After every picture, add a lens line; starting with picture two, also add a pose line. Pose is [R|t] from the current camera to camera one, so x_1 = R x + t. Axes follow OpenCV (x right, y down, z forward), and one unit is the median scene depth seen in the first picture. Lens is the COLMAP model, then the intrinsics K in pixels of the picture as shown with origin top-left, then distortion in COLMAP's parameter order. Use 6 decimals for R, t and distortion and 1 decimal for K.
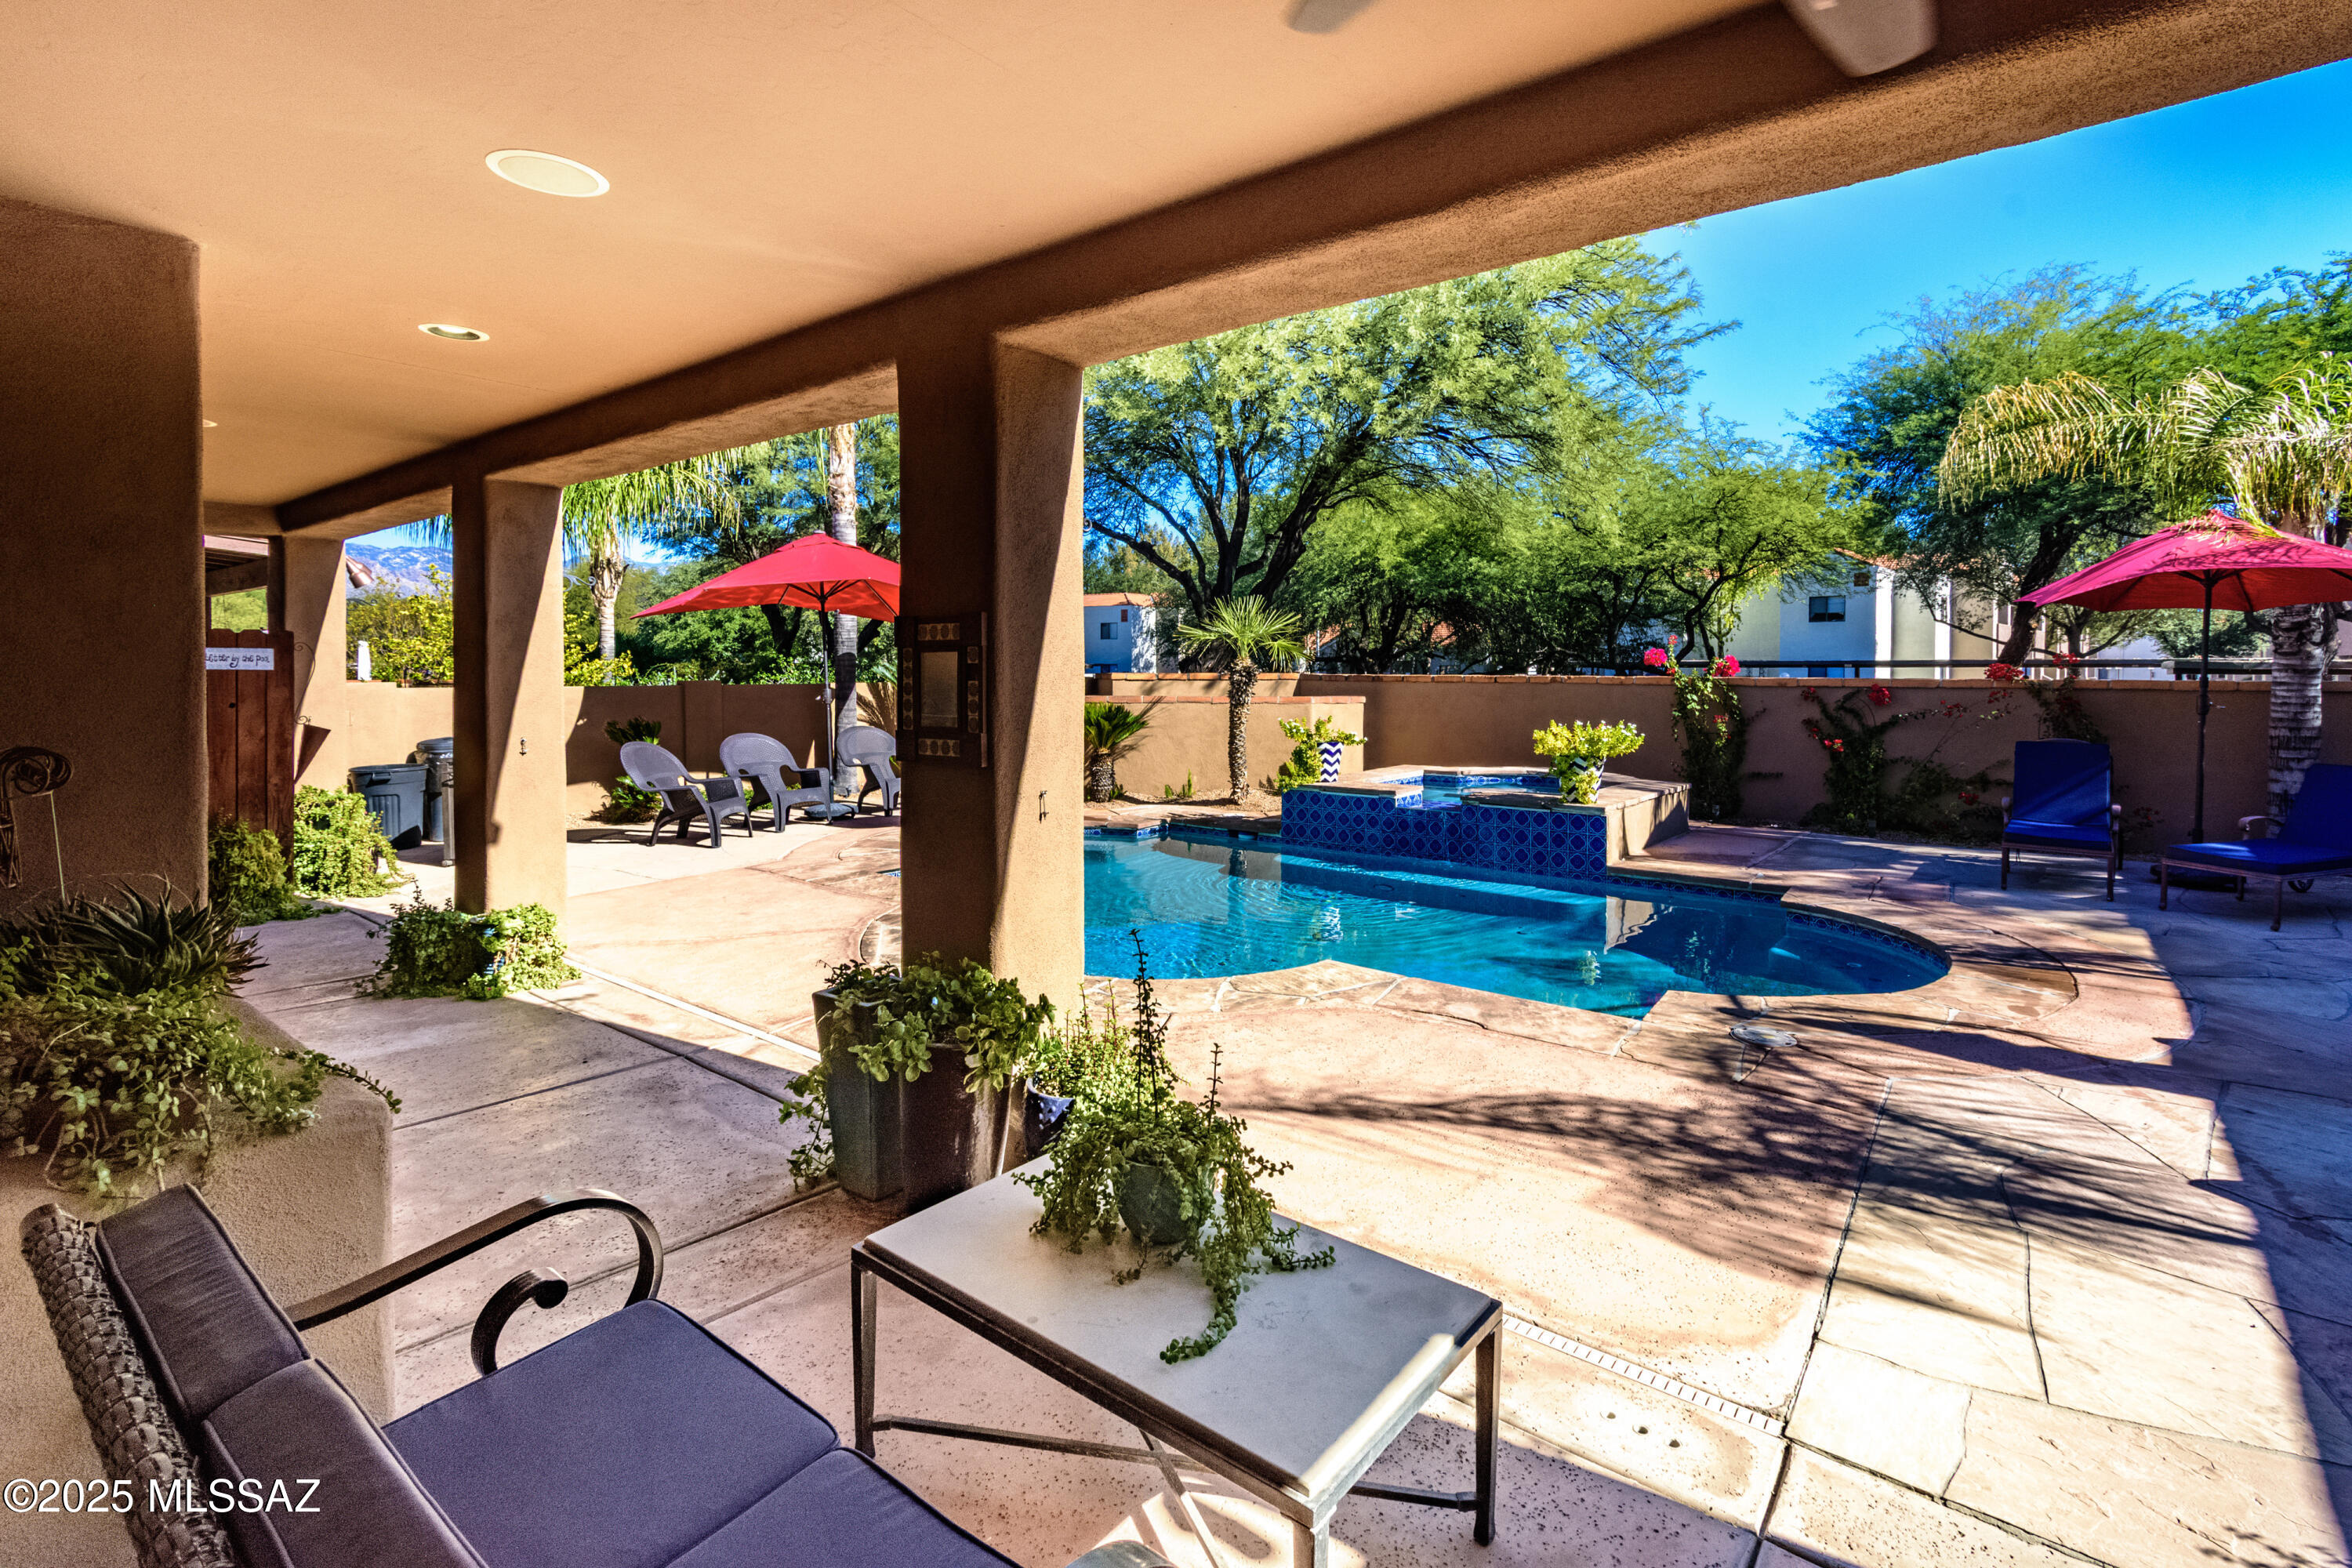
lens RADIAL K [[1072.1, 0, 1193.9], [0, 1072.1, 735.8], [0, 0, 1]] dist [0.004584, 0.000057]
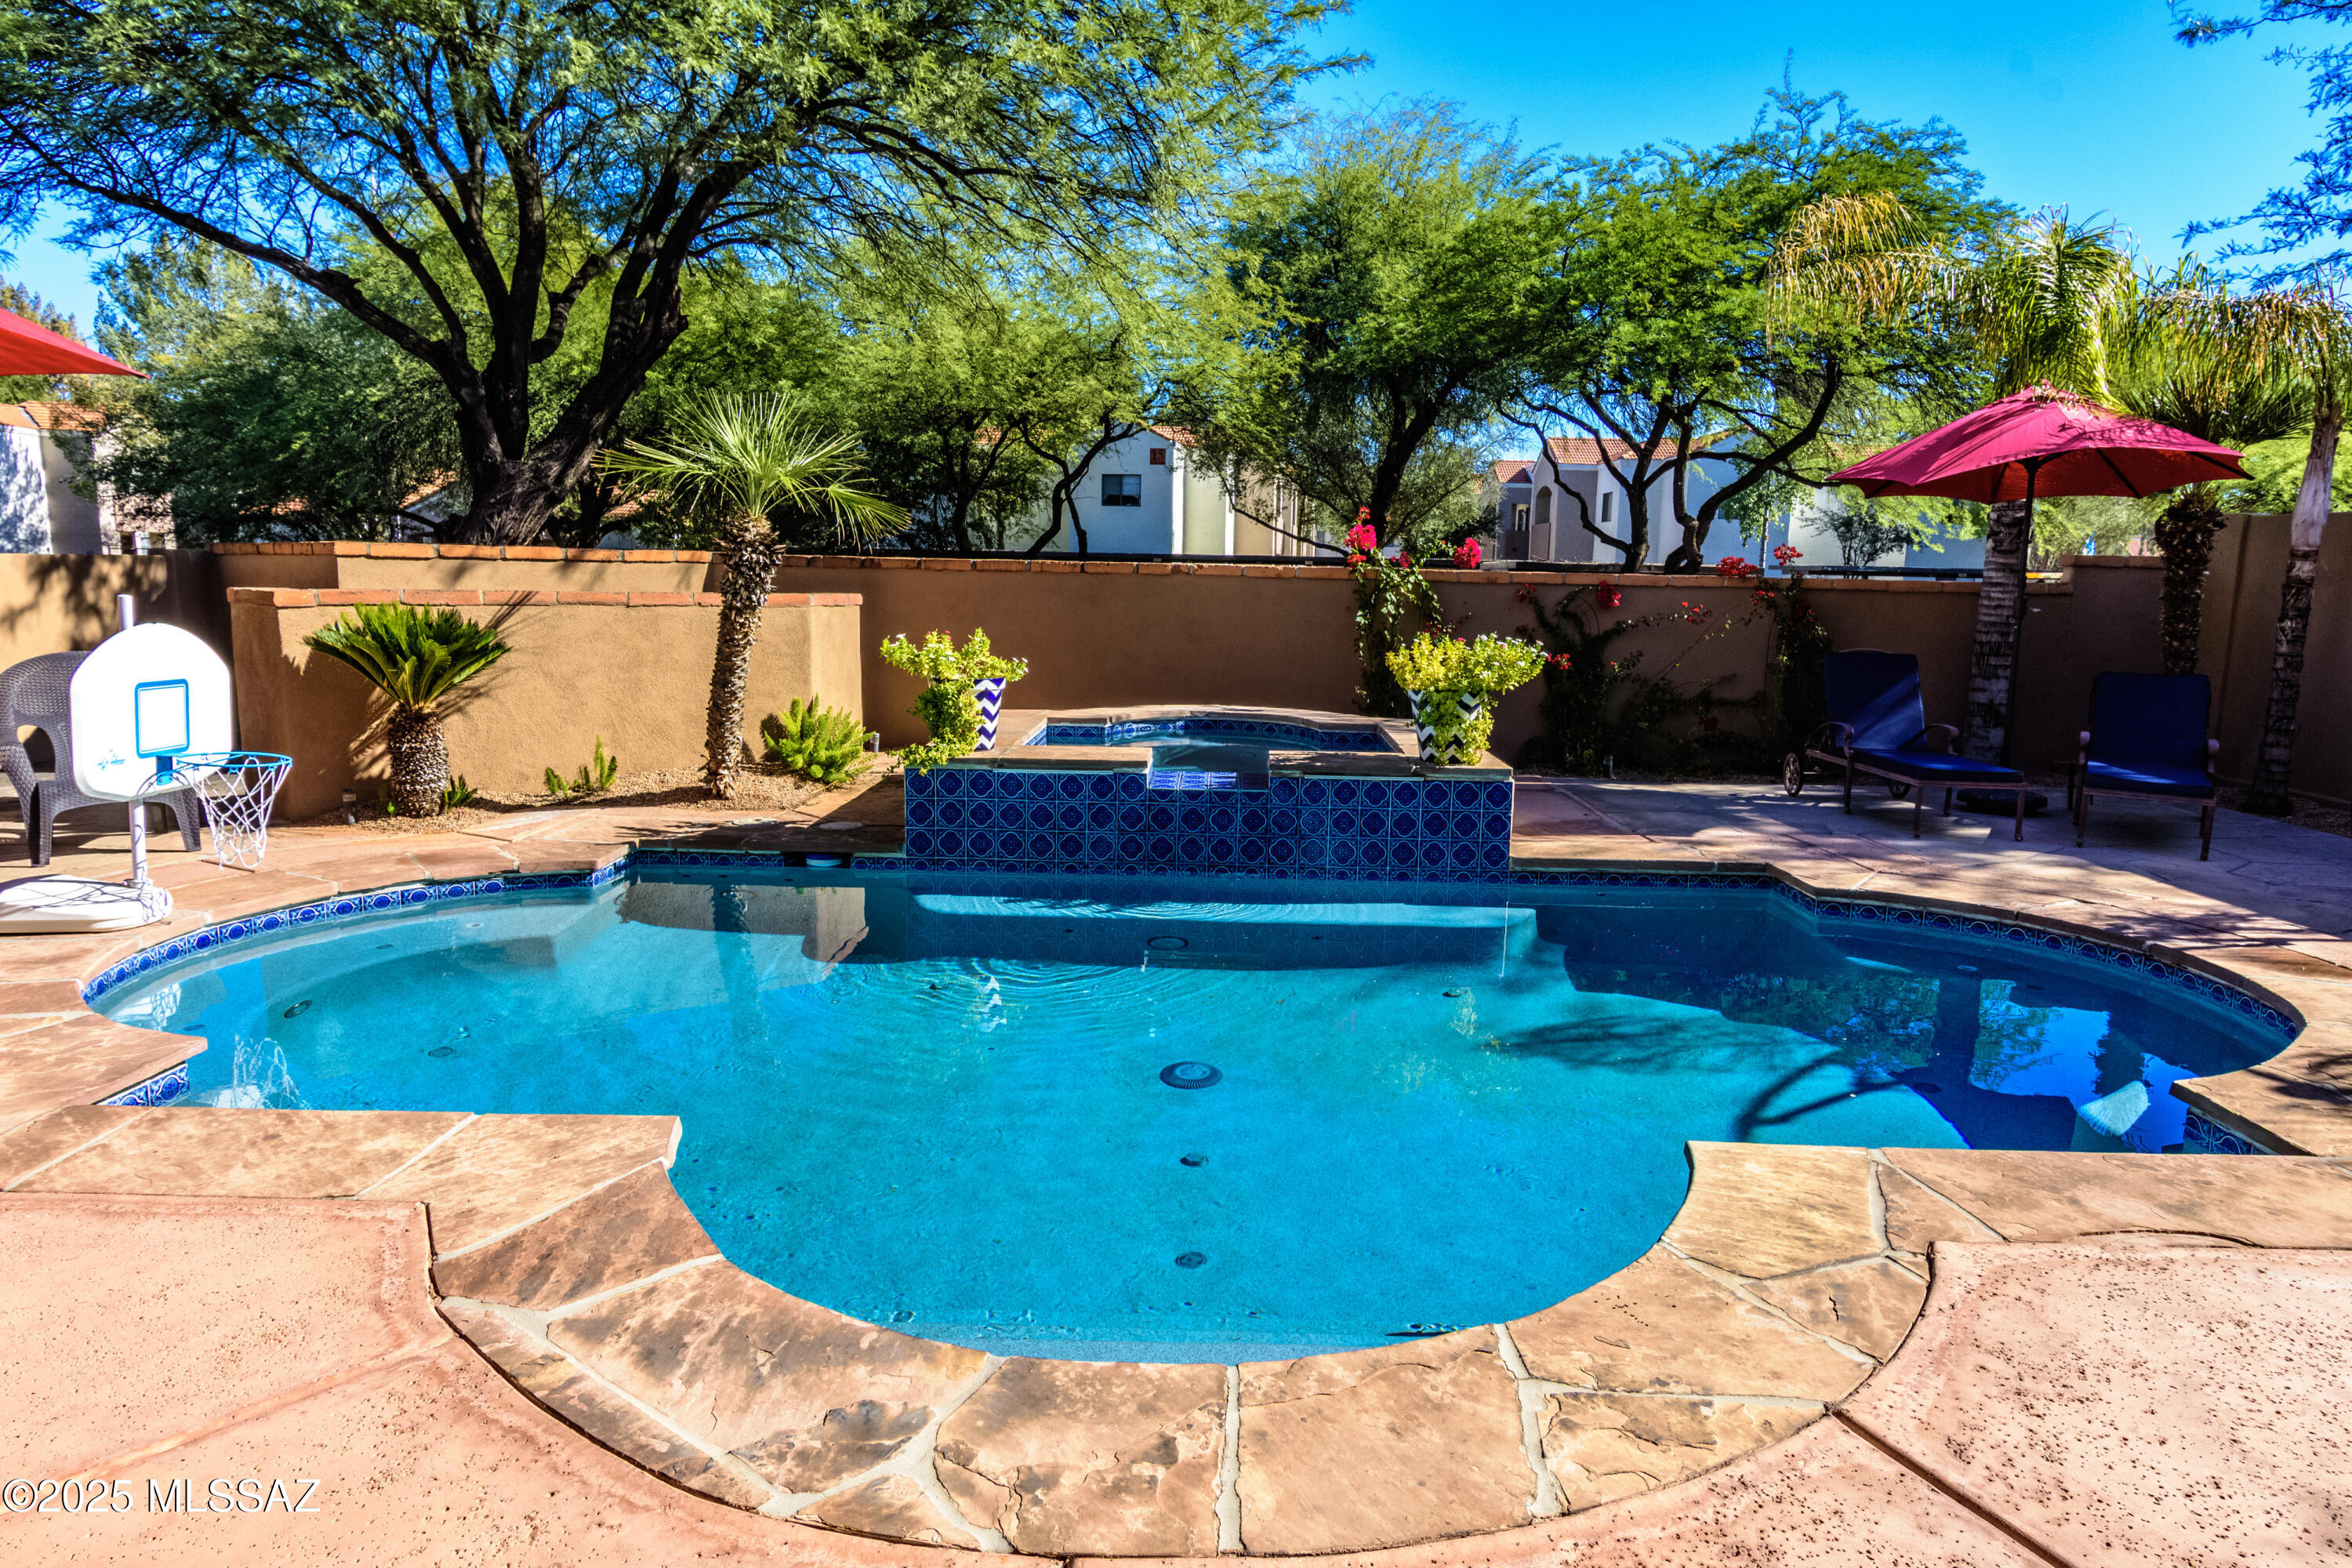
lens RADIAL K [[1455.2, 0, 1176.0], [0, 1455.2, 784.0], [0, 0, 1]] dist [0.001603, -0.000936]
pose [[0.795975, -0.073553, 0.600844, -0.224365], [0.018669, 0.995101, 0.097085, -0.009099], [-0.605041, -0.066060, 0.793449, 0.316356]]
